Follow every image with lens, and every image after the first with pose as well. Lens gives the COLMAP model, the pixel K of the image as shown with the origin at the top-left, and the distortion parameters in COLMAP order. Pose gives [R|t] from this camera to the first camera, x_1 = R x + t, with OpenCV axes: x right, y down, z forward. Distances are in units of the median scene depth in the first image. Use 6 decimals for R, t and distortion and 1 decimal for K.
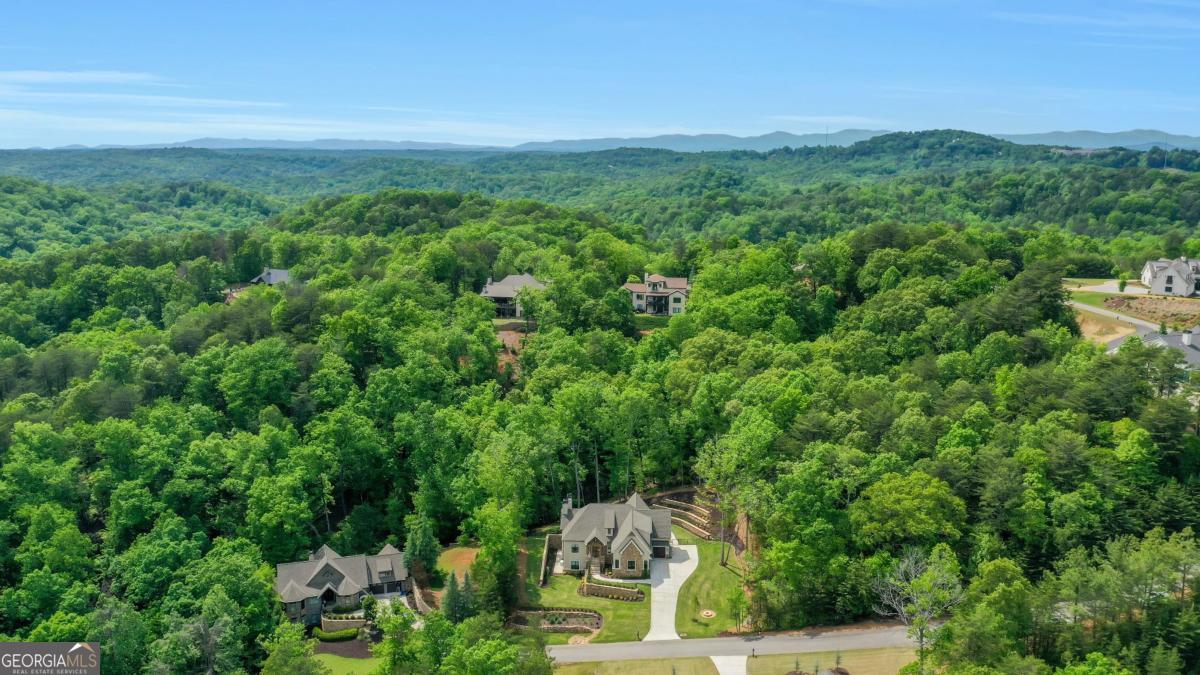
lens RADIAL K [[929.2, 0, 621.7], [0, 929.2, 307.0], [0, 0, 1]] dist [-0.018539, 0.008523]
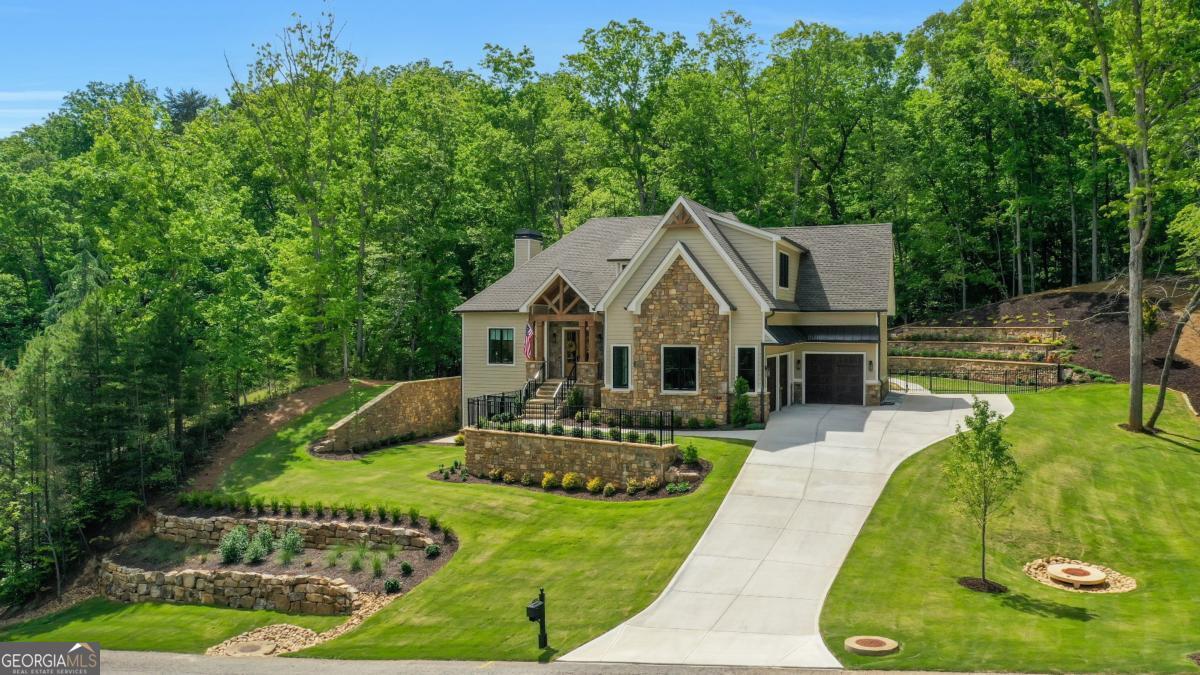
lens RADIAL K [[929.2, 0, 619.2], [0, 929.2, 342.2], [0, 0, 1]] dist [-0.018539, 0.008523]
pose [[0.946616, -0.005676, -0.322314, 0.065686], [-0.036571, 0.991499, -0.124870, 0.292222], [0.320283, 0.129992, 0.938361, 0.770123]]
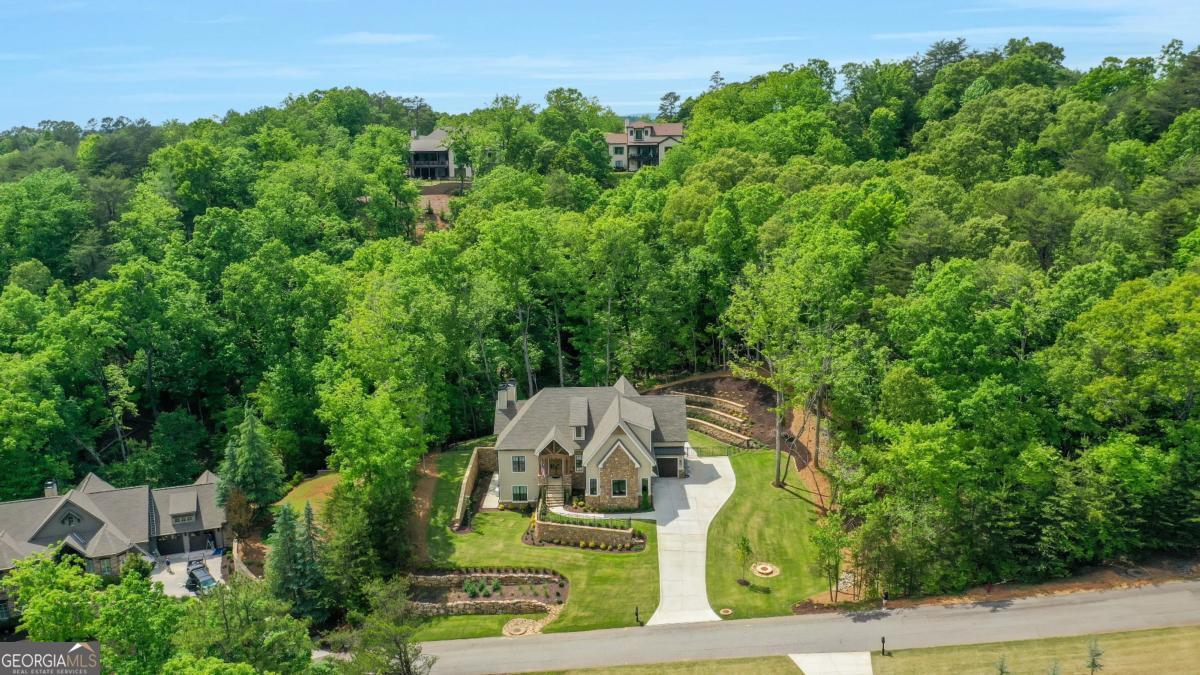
lens RADIAL K [[929.2, 0, 611.7], [0, 929.2, 306.0], [0, 0, 1]] dist [-0.018539, 0.008523]
pose [[0.999568, -0.026011, 0.013683, 0.001189], [0.025574, 0.999186, 0.031192, 0.148698], [-0.014483, -0.030829, 0.999420, 0.438907]]
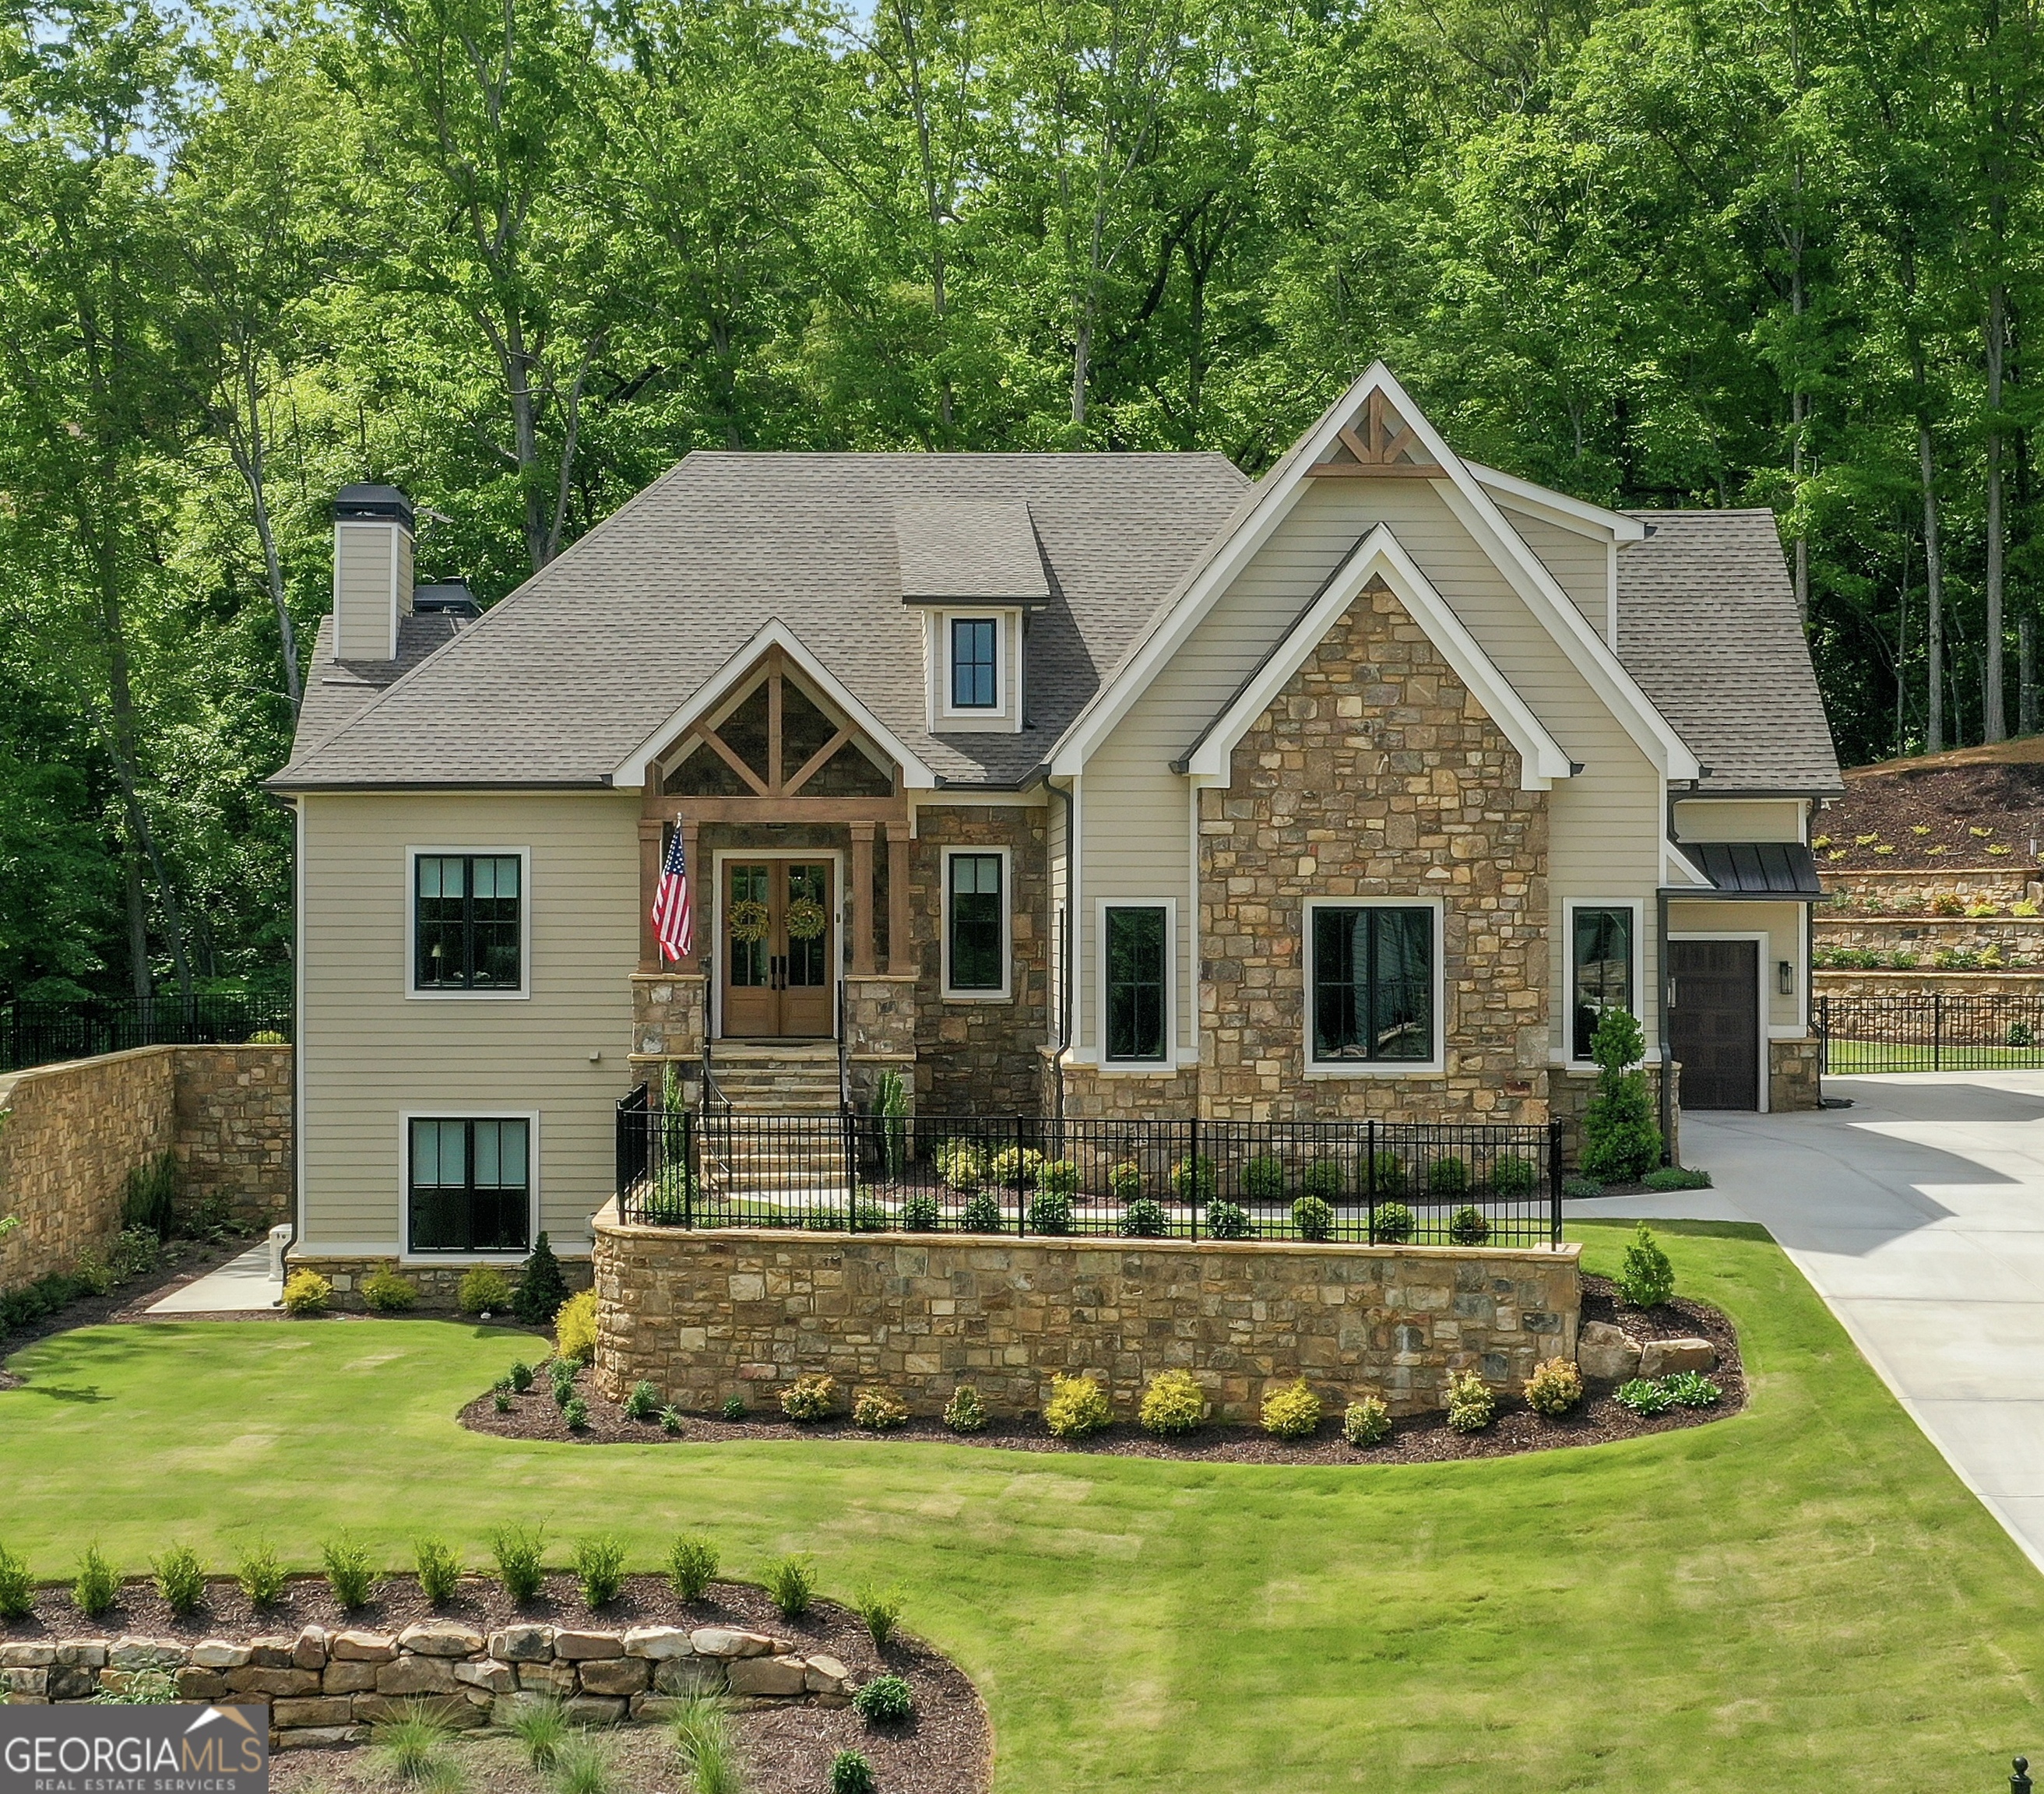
lens RADIAL K [[3204.3, 0, 957.1], [0, 3204.3, 916.7], [0, 0, 1]] dist [-0.016561, 0.000000]
pose [[0.998851, -0.014391, 0.045718, -0.025648], [0.020962, 0.988964, -0.146669, 0.296257], [-0.043103, 0.147458, 0.988129, 0.774153]]
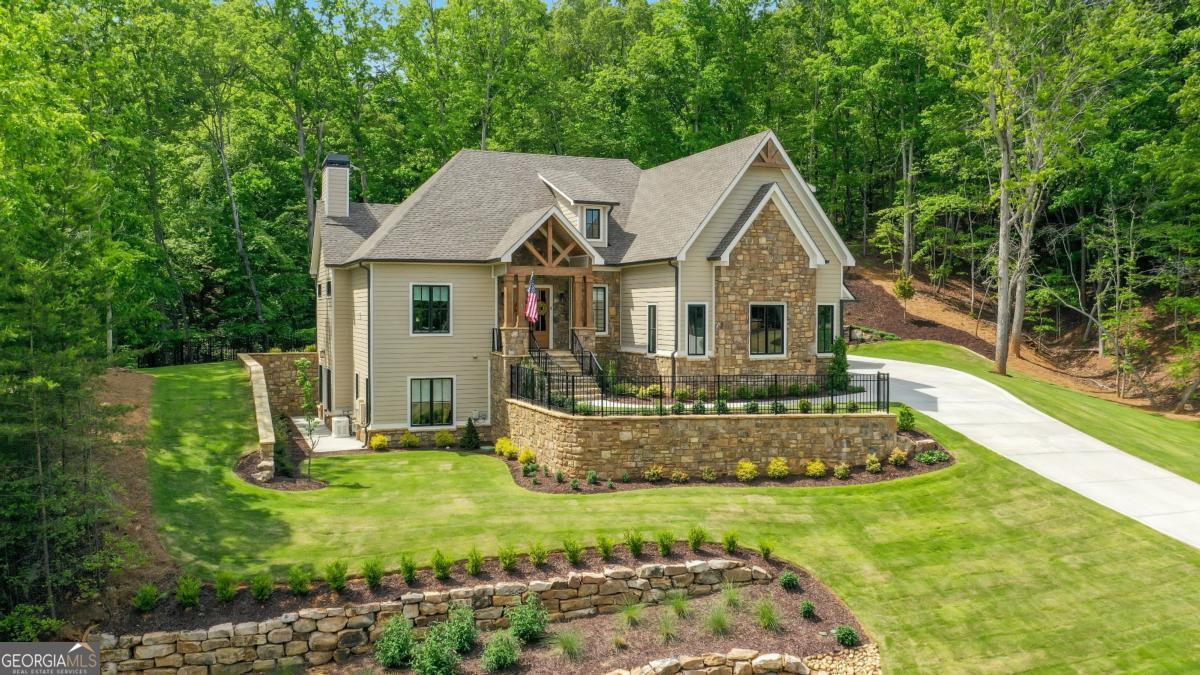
lens RADIAL K [[929.2, 0, 593.8], [0, 929.2, 325.9], [0, 0, 1]] dist [-0.018539, 0.008523]
pose [[0.923289, -0.018717, 0.383651, -0.093013], [0.067254, 0.991260, -0.113494, 0.289110], [-0.378173, 0.130589, 0.916478, 0.818423]]
